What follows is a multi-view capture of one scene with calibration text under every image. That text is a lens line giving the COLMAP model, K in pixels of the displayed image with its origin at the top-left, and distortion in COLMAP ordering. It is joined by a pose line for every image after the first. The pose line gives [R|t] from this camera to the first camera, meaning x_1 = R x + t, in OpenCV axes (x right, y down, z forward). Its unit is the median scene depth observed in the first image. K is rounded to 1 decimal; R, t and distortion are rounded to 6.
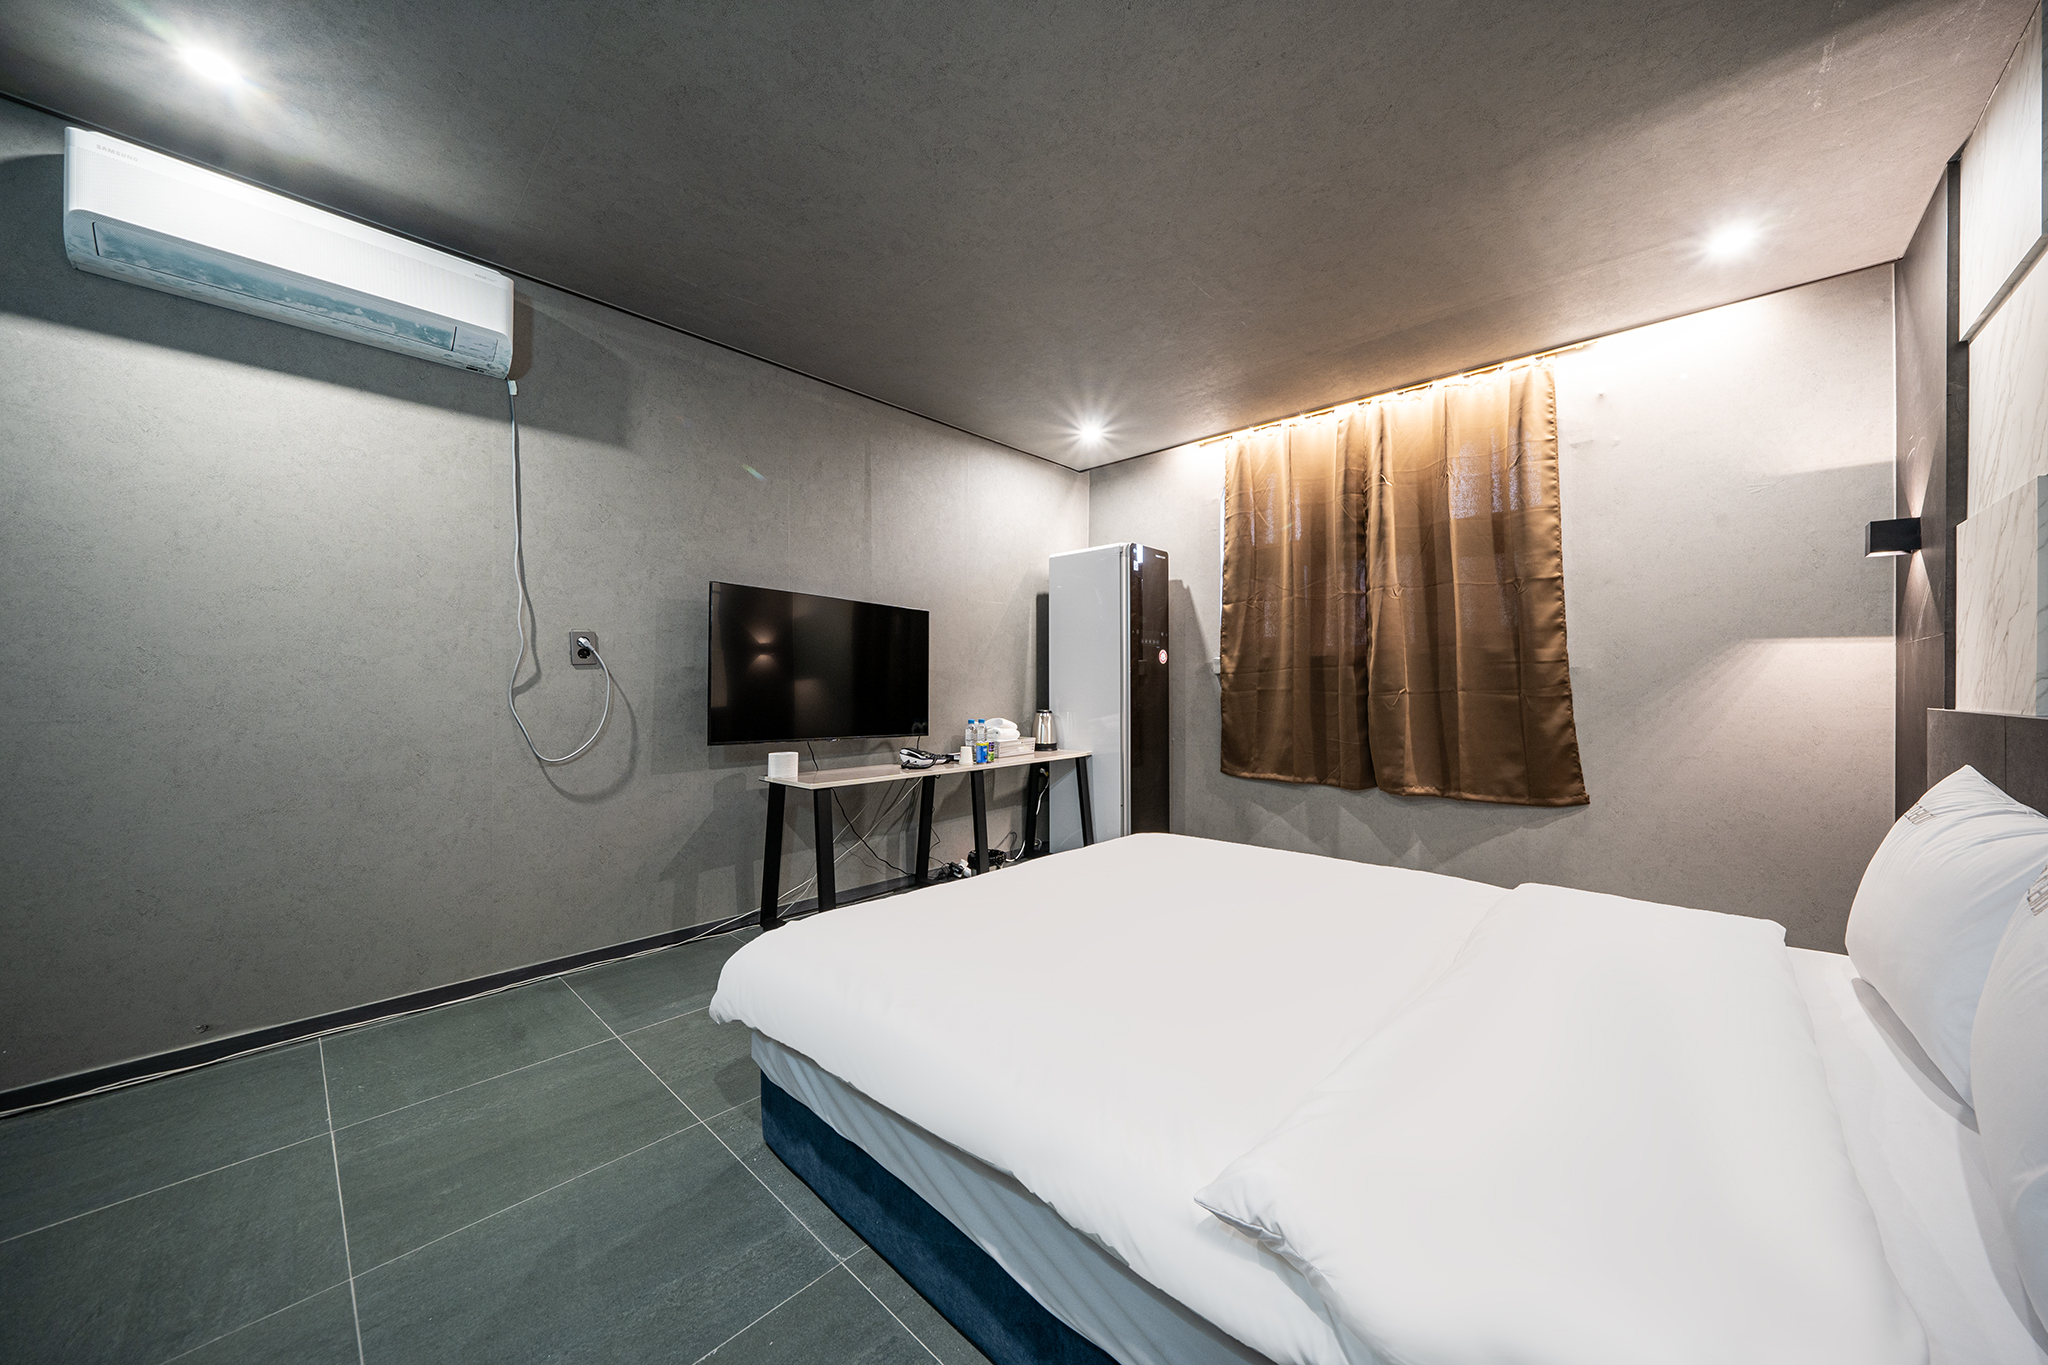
lens RADIAL K [[700.4, 0, 1037.9], [0, 700.4, 683.5], [0, 0, 1]] dist [-0.001202, -0.000182]
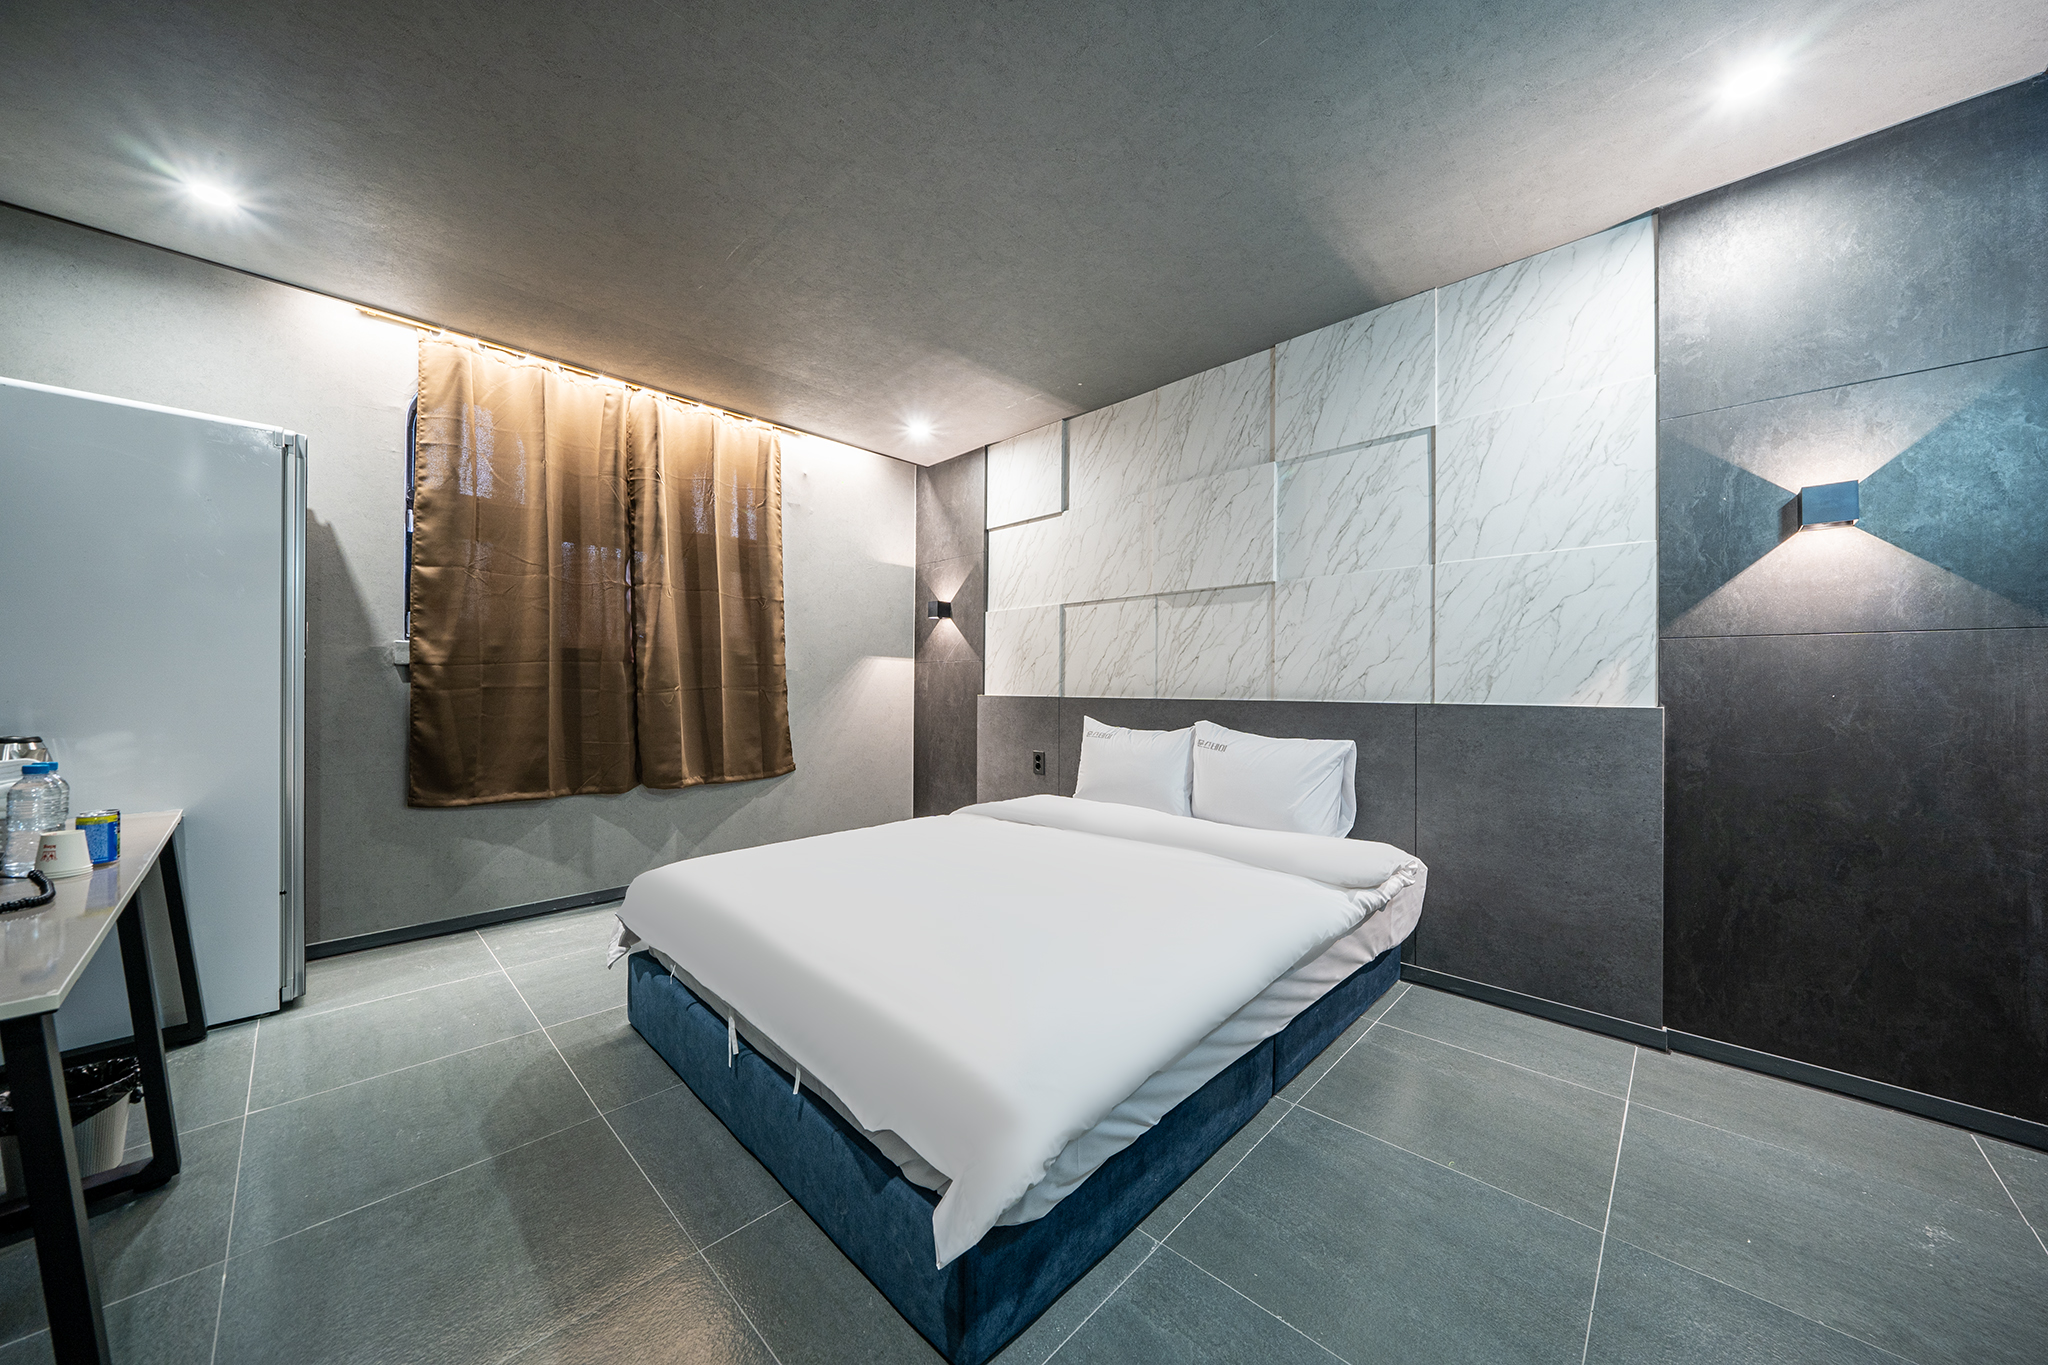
lens RADIAL K [[700.4, 0, 1037.9], [0, 700.4, 683.5], [0, 0, 1]] dist [-0.001202, -0.000182]
pose [[0.020122, 0.005430, 0.999783, -0.496128], [-0.003169, 0.999981, -0.005367, 0.008162], [-0.999793, -0.003060, 0.020139, 0.437479]]
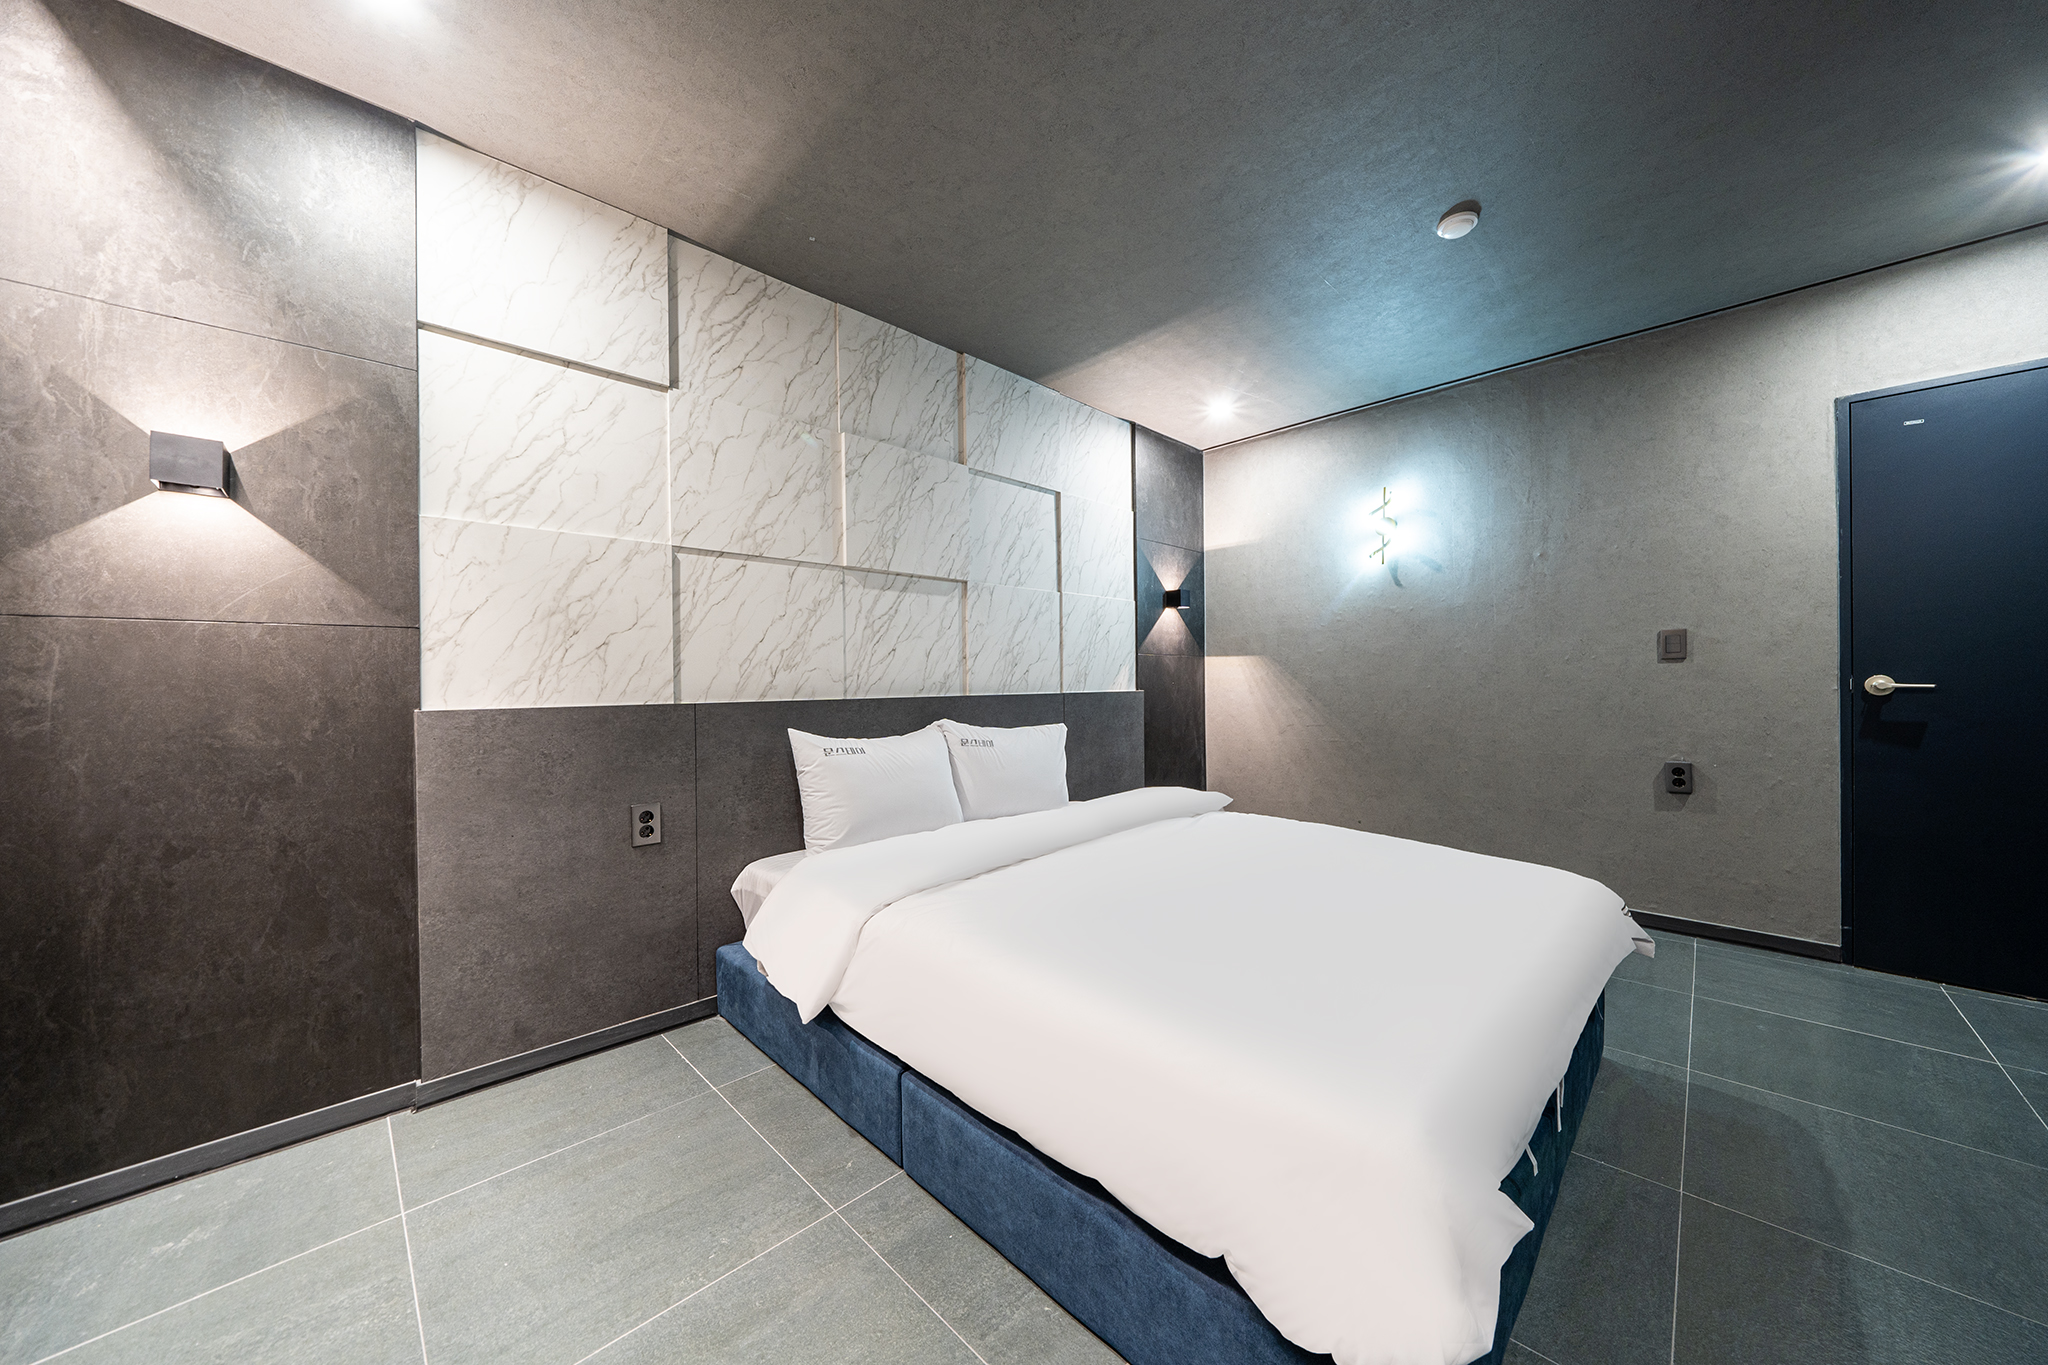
lens RADIAL K [[700.4, 0, 1037.9], [0, 700.4, 683.5], [0, 0, 1]] dist [-0.001202, -0.000182]
pose [[-0.999440, 0.010247, 0.031870, 0.252855], [0.010418, 0.999932, 0.005201, 0.004606], [-0.031814, 0.005530, -0.999479, 1.060329]]
